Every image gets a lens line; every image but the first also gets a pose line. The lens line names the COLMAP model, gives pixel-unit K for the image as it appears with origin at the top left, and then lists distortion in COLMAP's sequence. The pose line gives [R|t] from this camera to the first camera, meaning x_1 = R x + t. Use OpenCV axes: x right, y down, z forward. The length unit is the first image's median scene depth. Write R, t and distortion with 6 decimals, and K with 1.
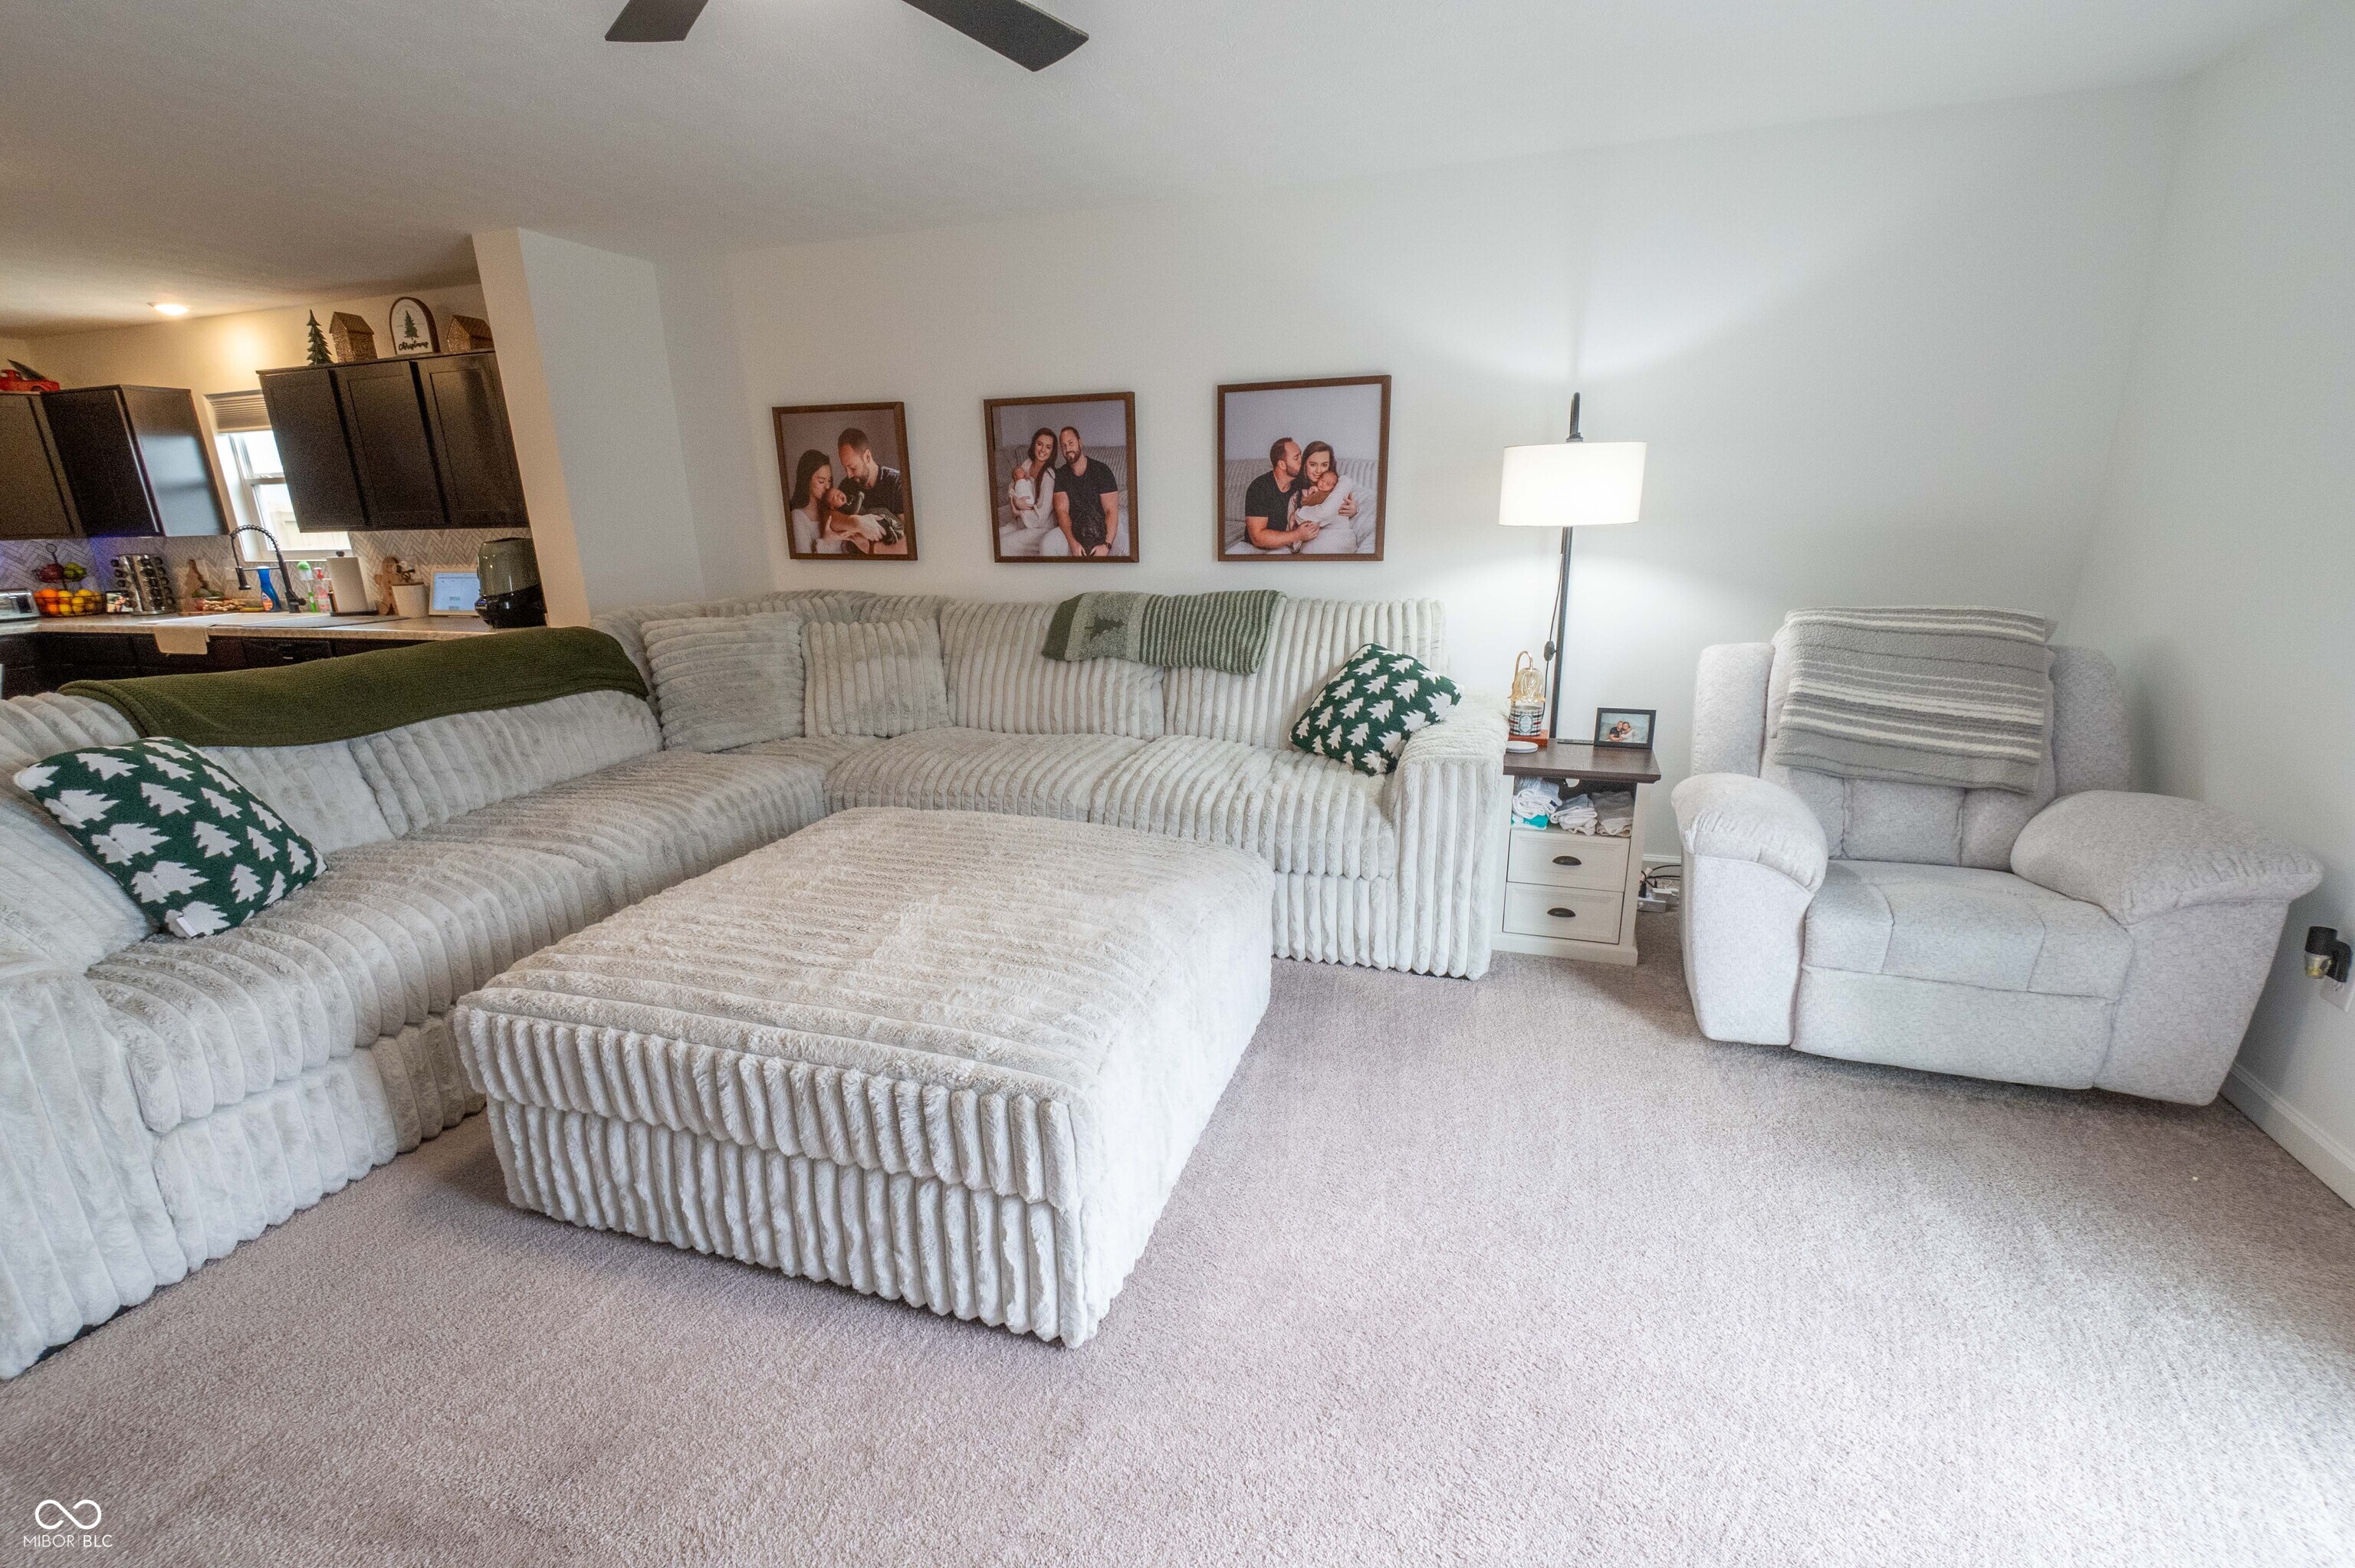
lens RADIAL K [[1001.2, 0, 1180.7], [0, 1001.2, 810.2], [0, 0, 1]] dist [0.001818, -0.012932]
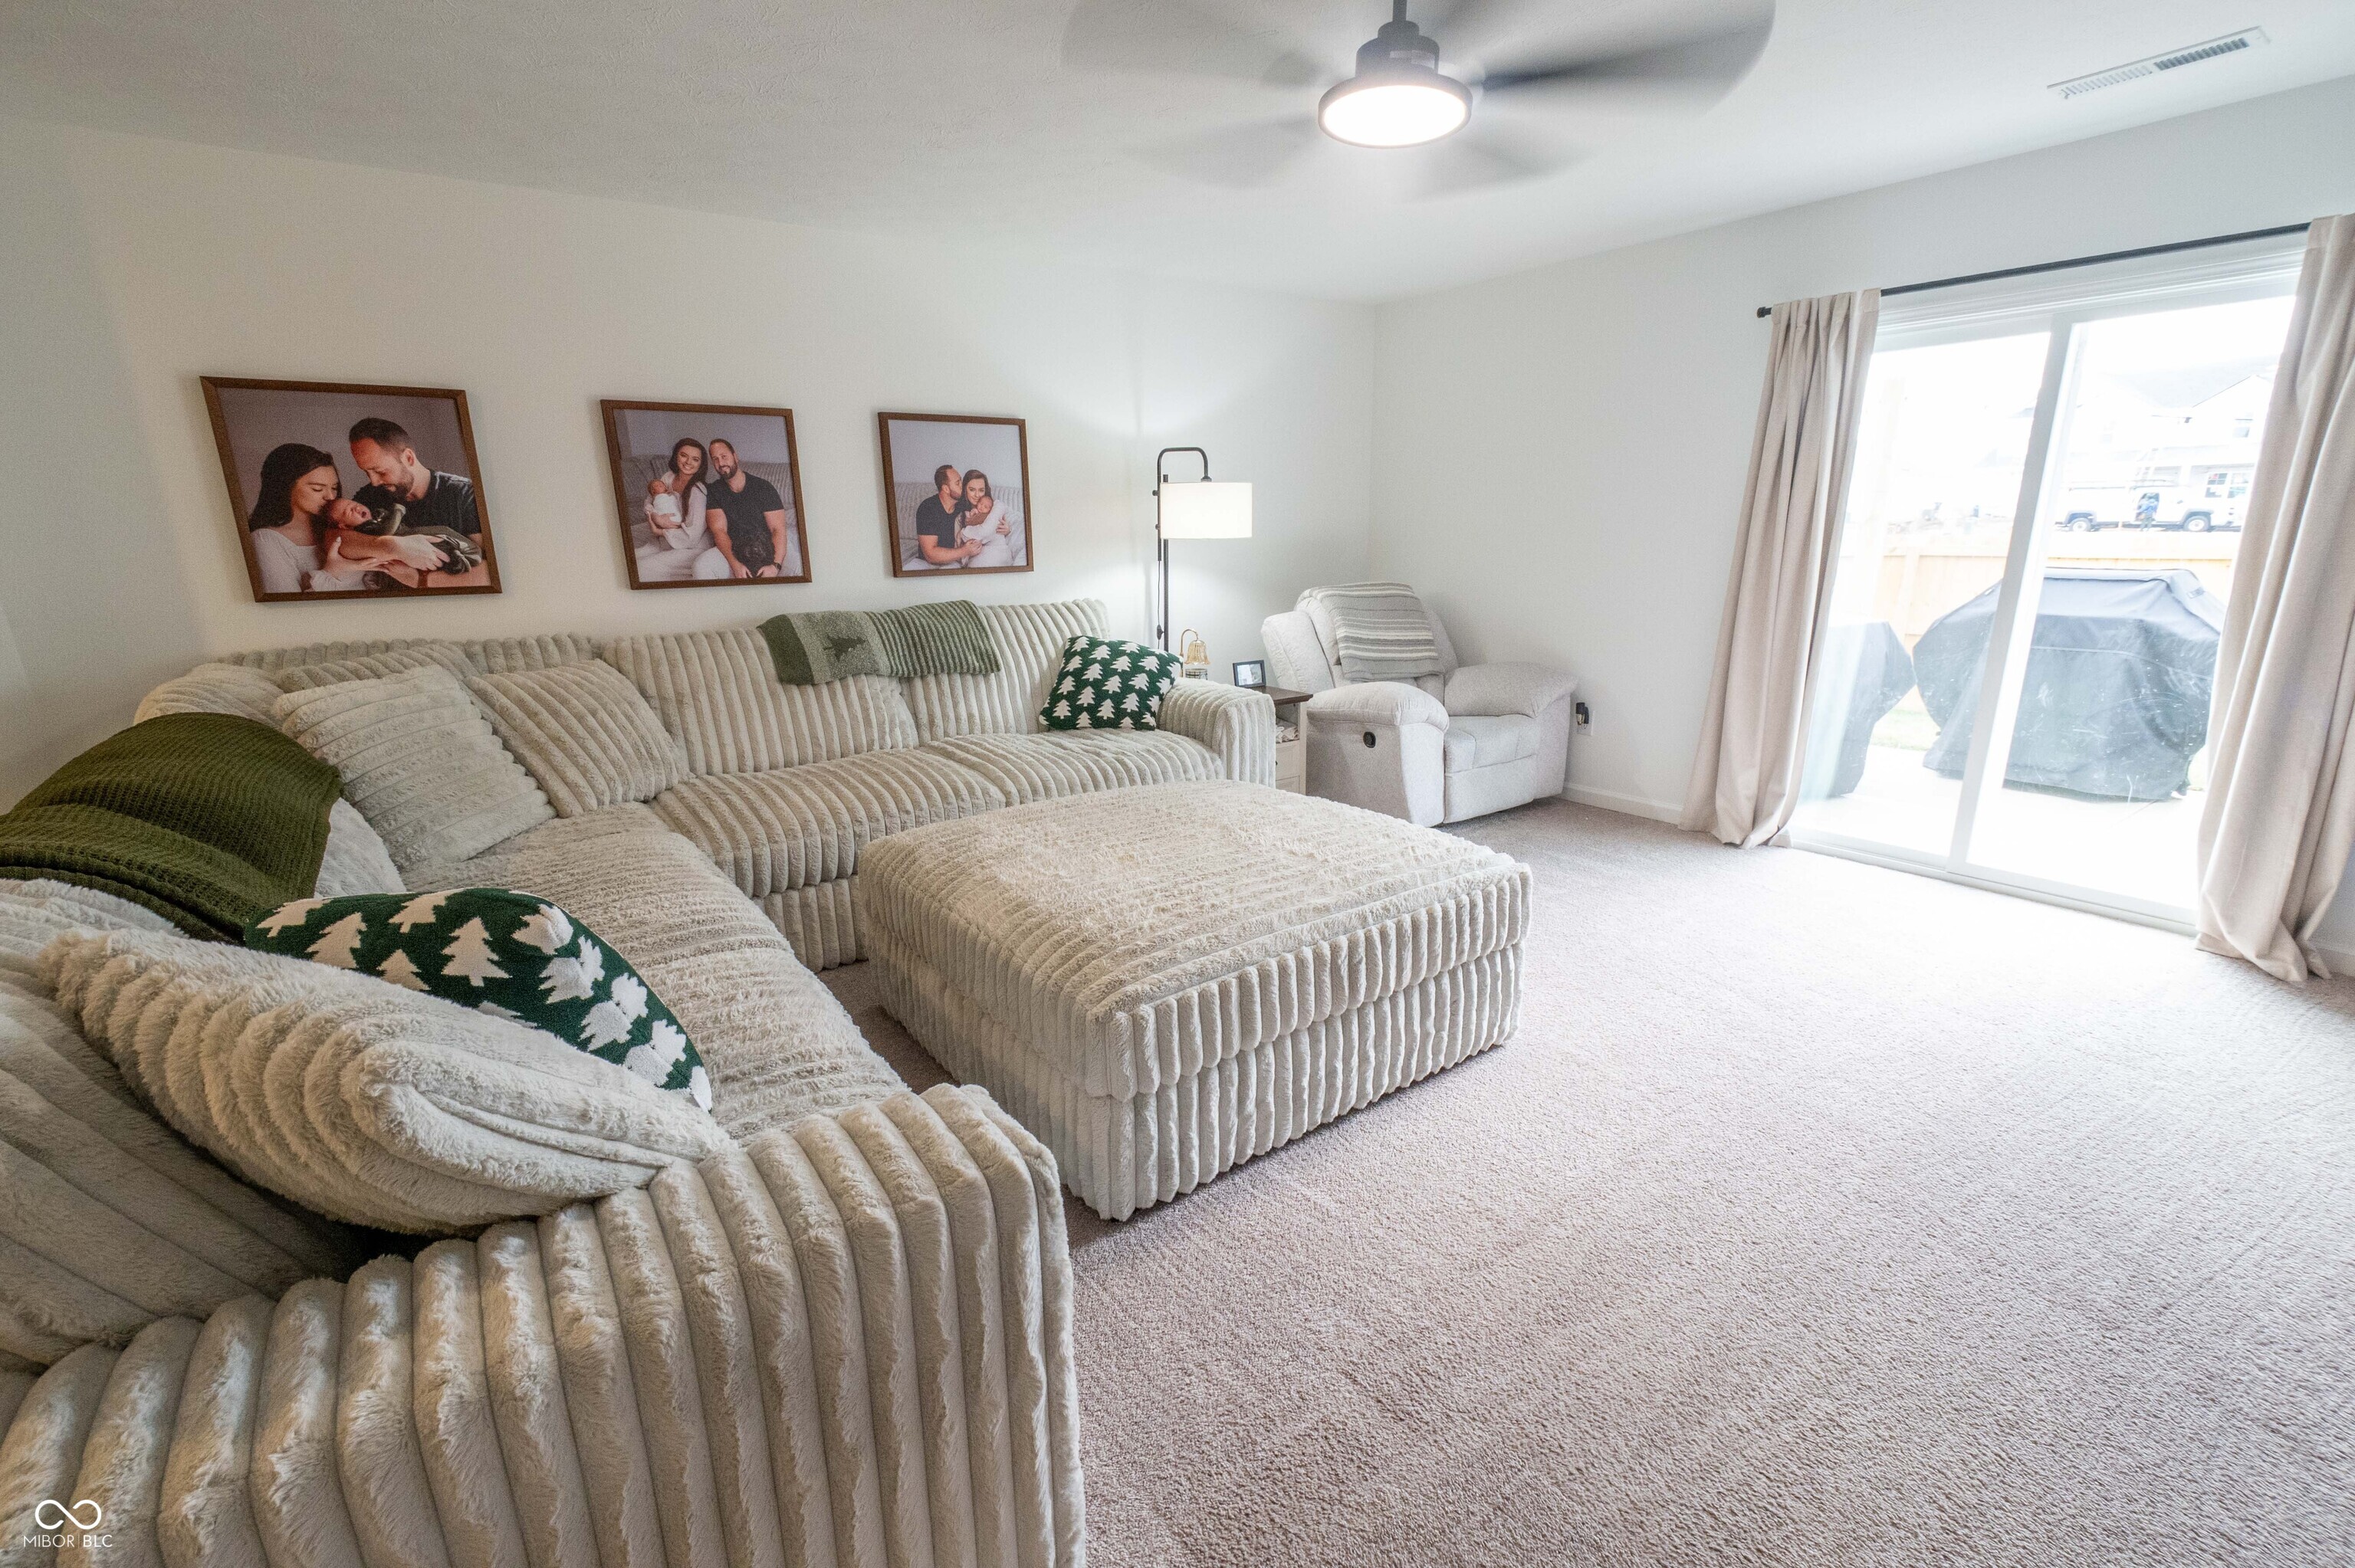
lens RADIAL K [[1001.2, 0, 1180.7], [0, 1001.2, 810.2], [0, 0, 1]] dist [0.001818, -0.012932]
pose [[0.590841, -0.212748, 0.778232, -0.657339], [0.235358, 0.968099, 0.085967, -0.031138], [-0.771695, 0.132370, 0.622065, 0.144482]]
